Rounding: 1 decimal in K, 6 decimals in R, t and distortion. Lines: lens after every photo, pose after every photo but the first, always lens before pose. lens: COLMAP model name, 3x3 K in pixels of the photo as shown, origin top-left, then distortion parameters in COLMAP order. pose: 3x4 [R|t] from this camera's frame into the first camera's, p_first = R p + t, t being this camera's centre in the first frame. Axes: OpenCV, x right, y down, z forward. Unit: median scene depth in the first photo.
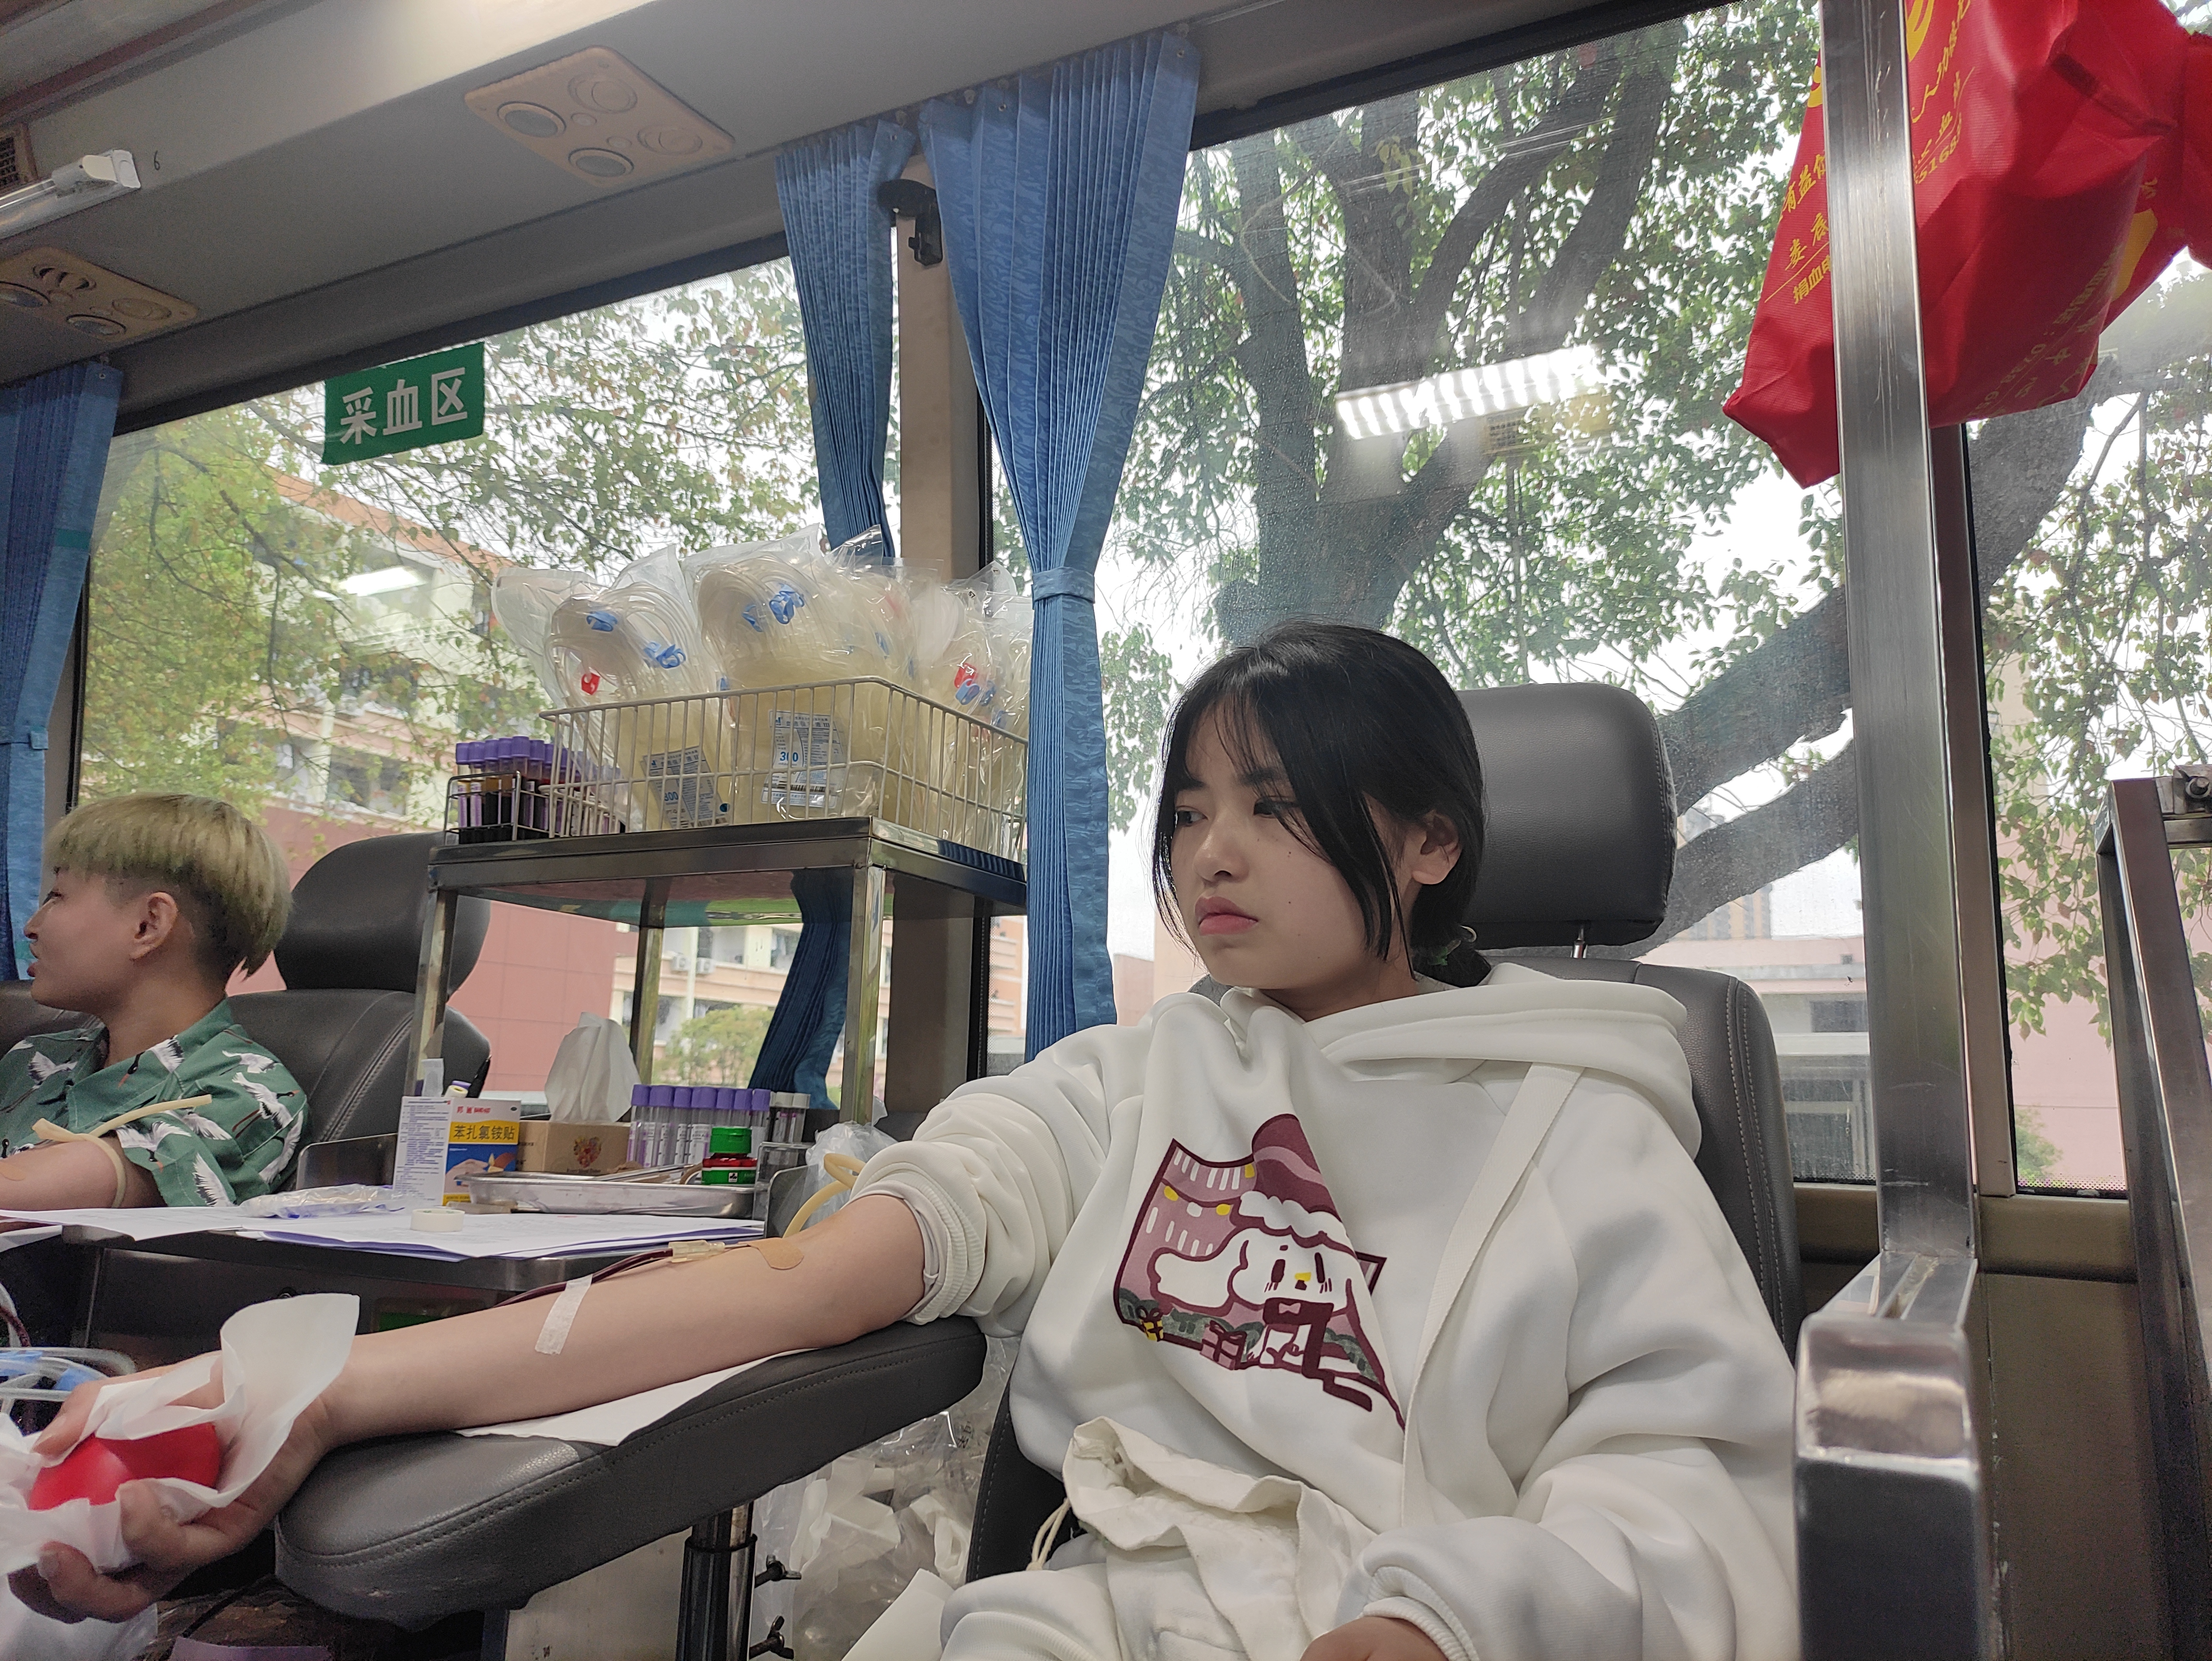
lens RADIAL K [[1641.2, 0, 1106.0], [0, 1641.2, 830.5], [0, 0, 1]] dist [0.058877, -0.081771]
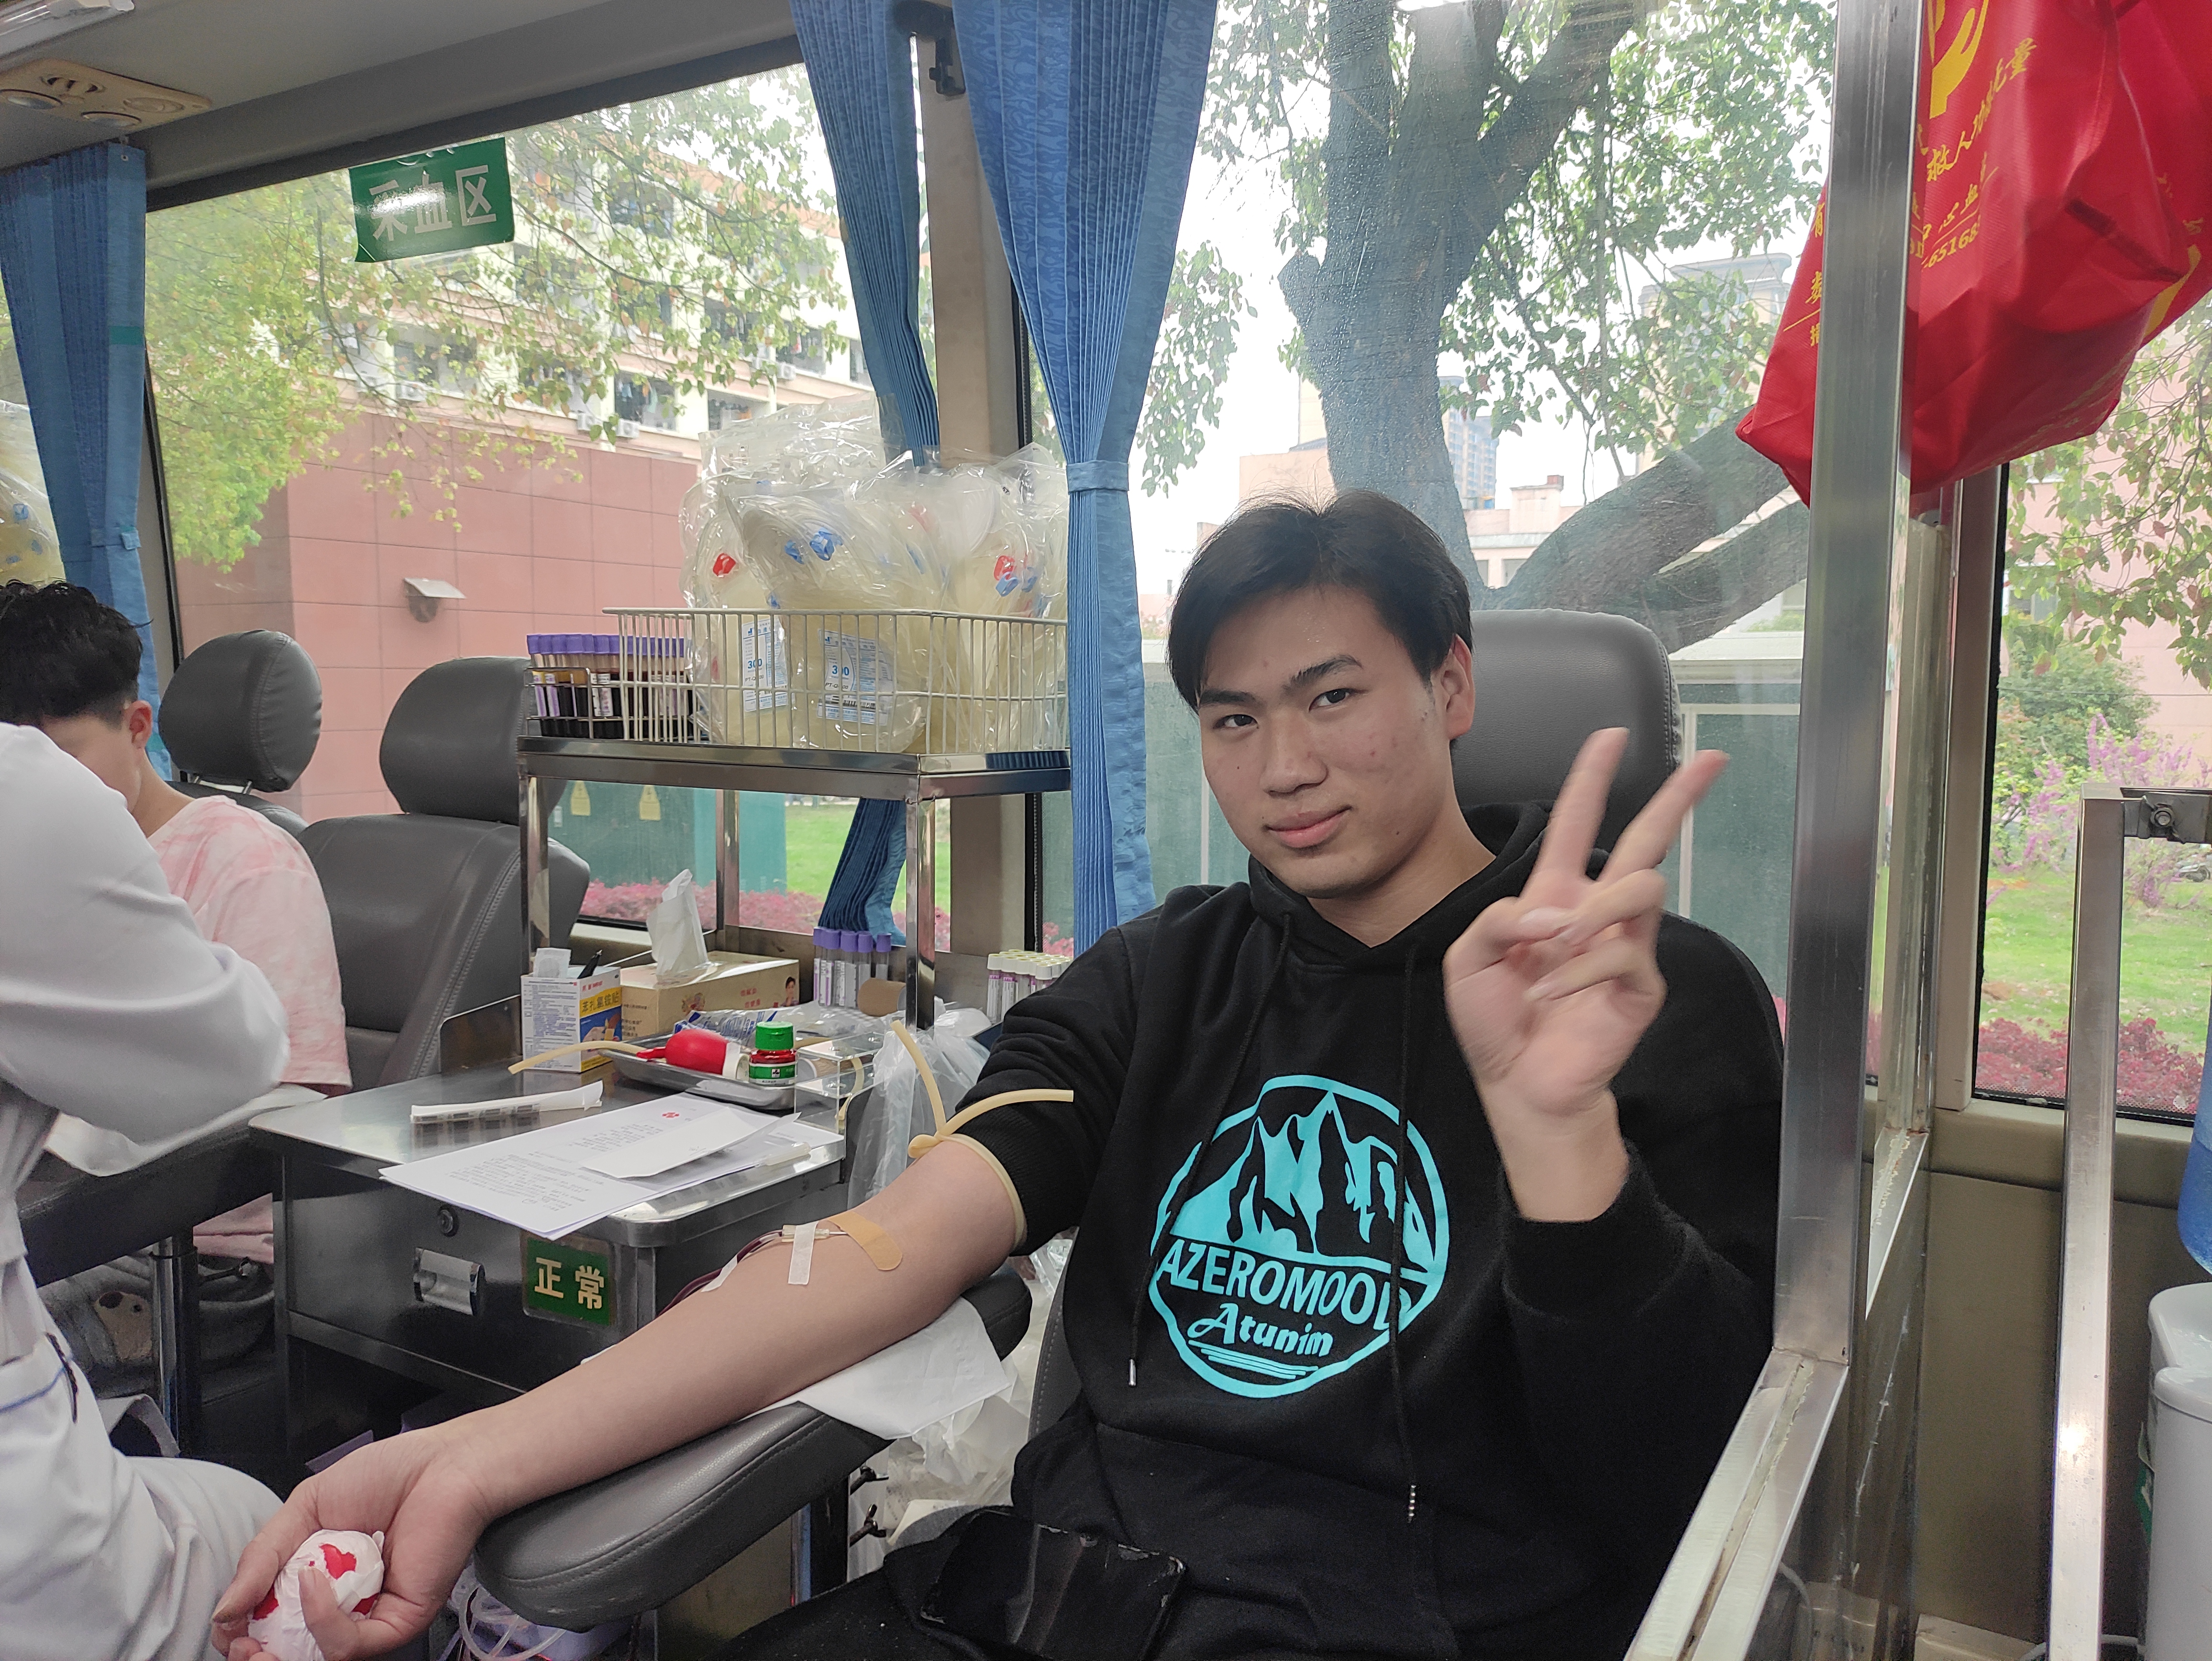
lens RADIAL K [[1634.4, 0, 1110.6], [0, 1634.4, 816.2], [0, 0, 1]] dist [0.052135, -0.058977]
pose [[0.998674, -0.013486, -0.049674, 0.026211], [0.025961, 0.965296, 0.259864, -0.184905], [0.044446, -0.260809, 0.964367, -0.023895]]
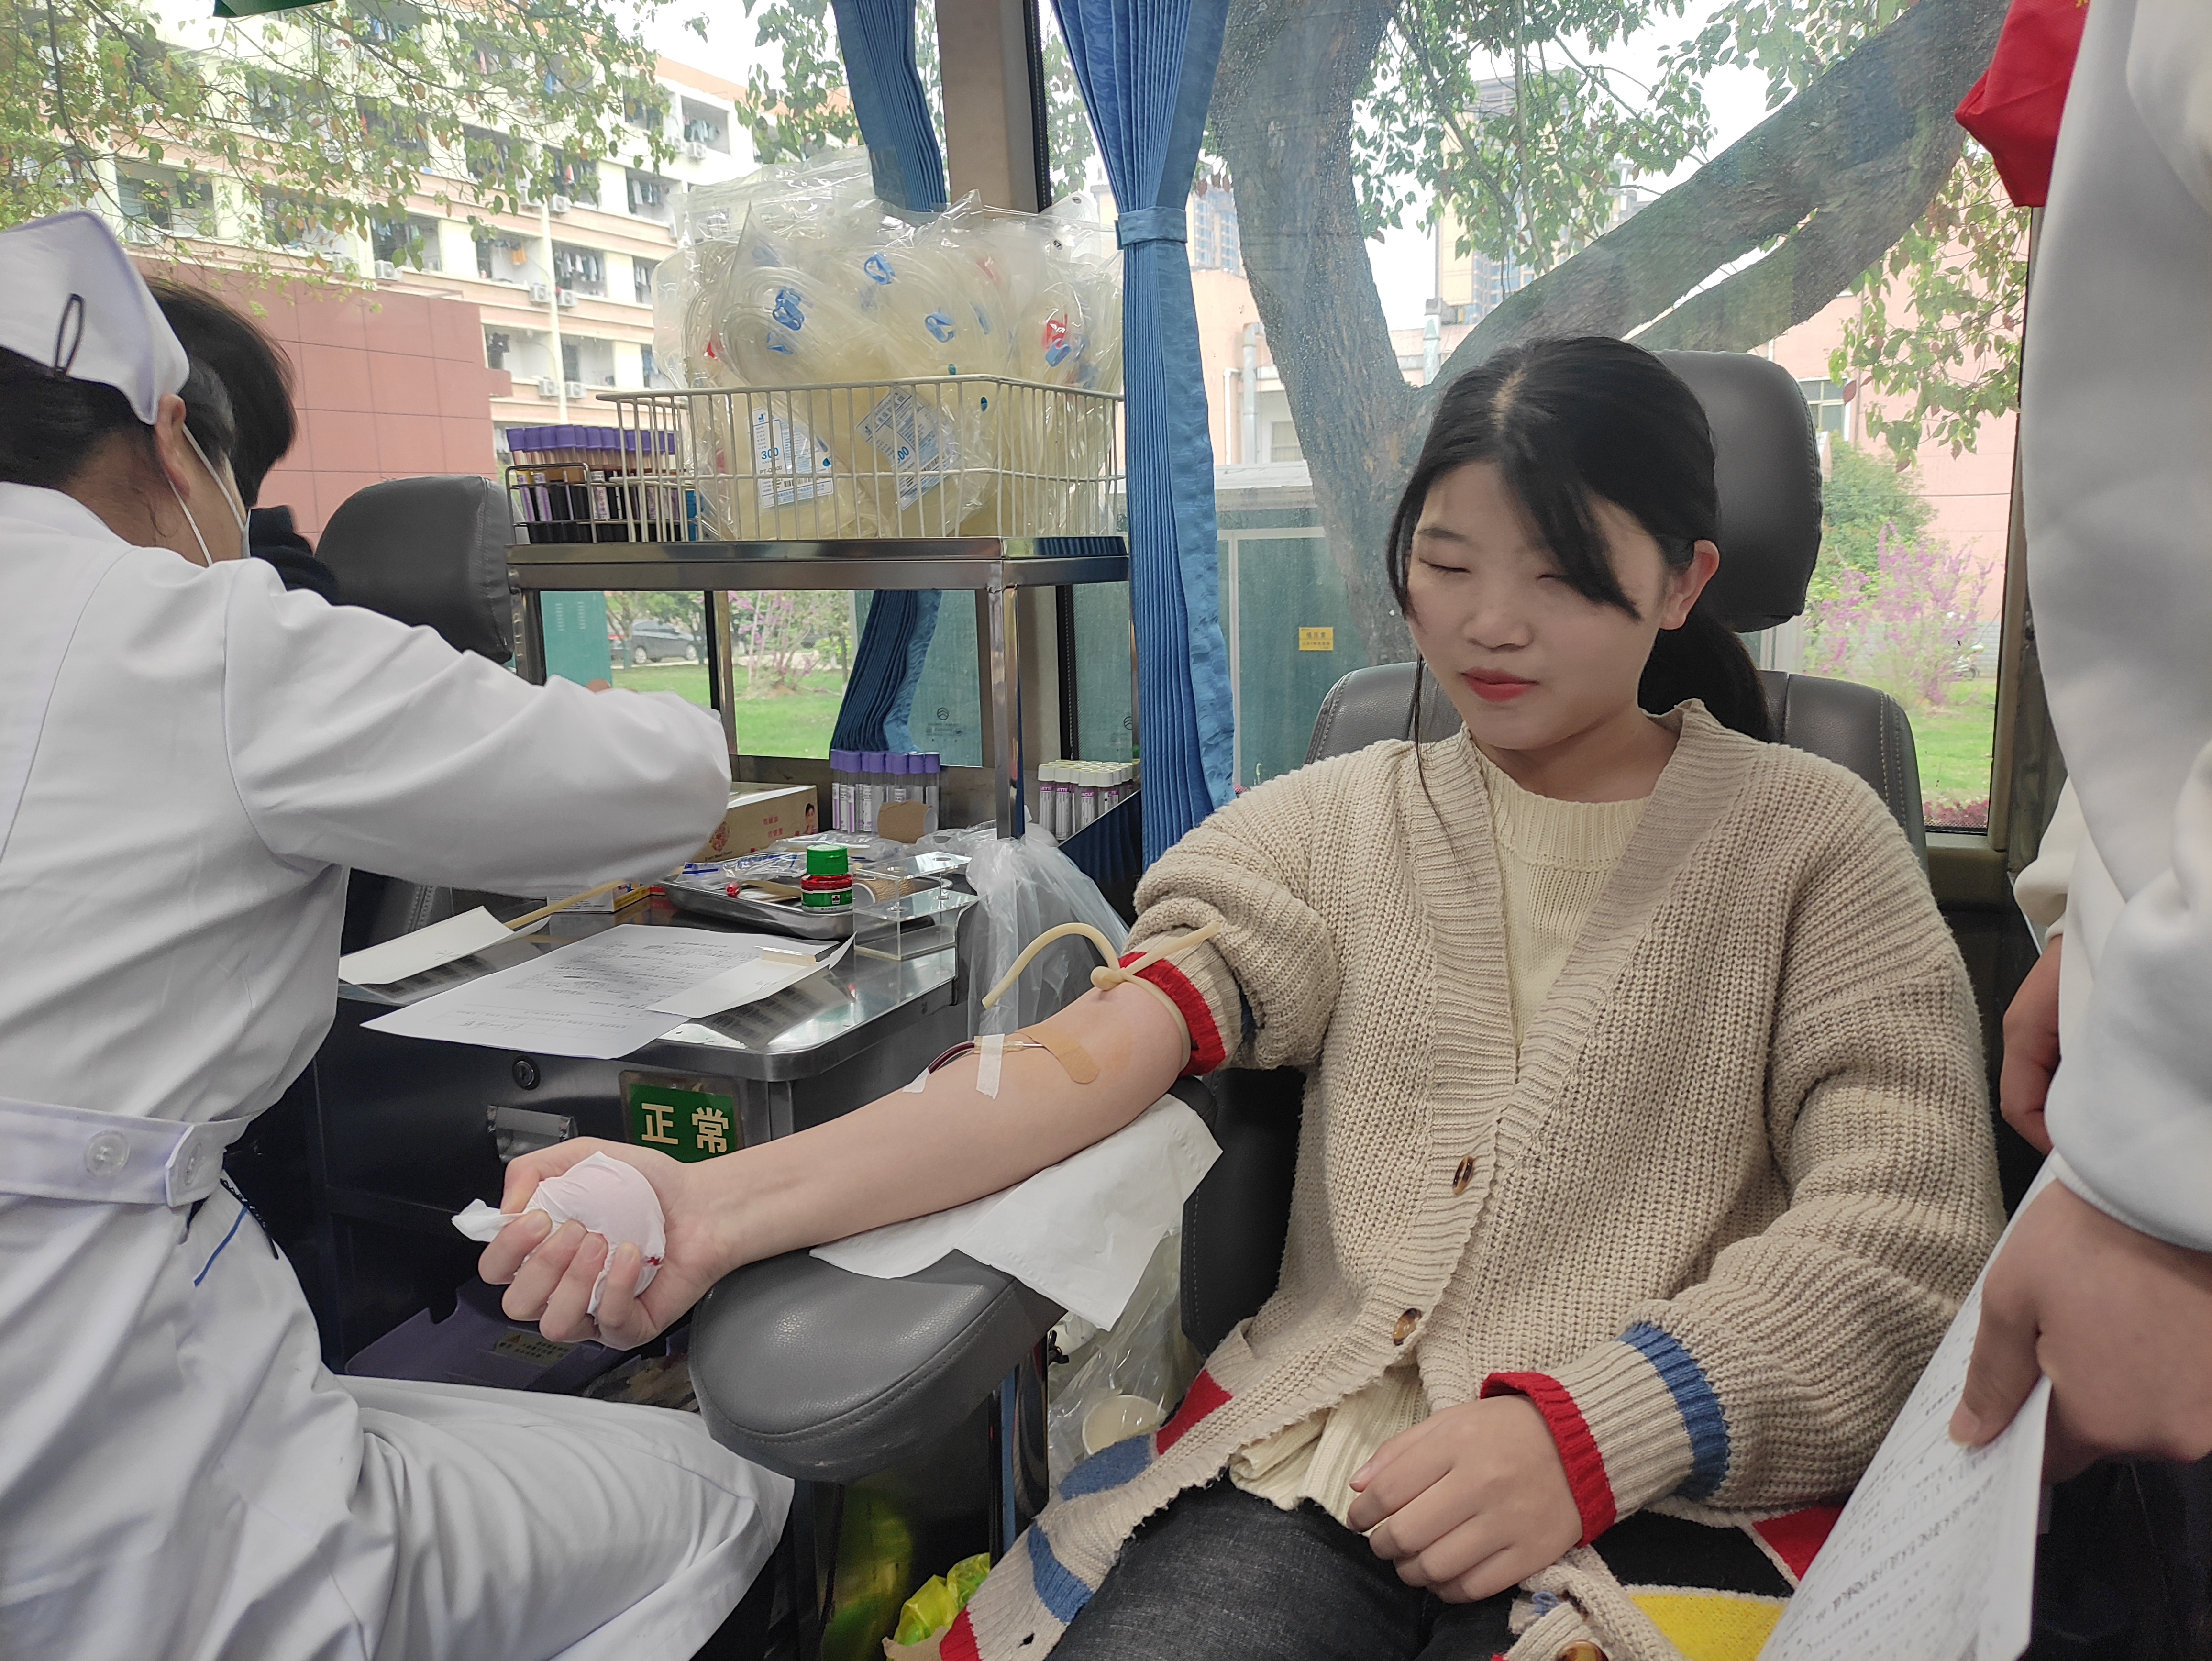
lens RADIAL K [[1652.1, 0, 1106.0], [0, 1652.1, 830.5], [0, 0, 1]] dist [-0.003697, 0.010474]
pose [[0.996434, -0.064529, 0.054370, -0.109684], [0.040831, 0.932614, 0.358558, -0.146945], [-0.073844, -0.355059, 0.931923, 0.022096]]
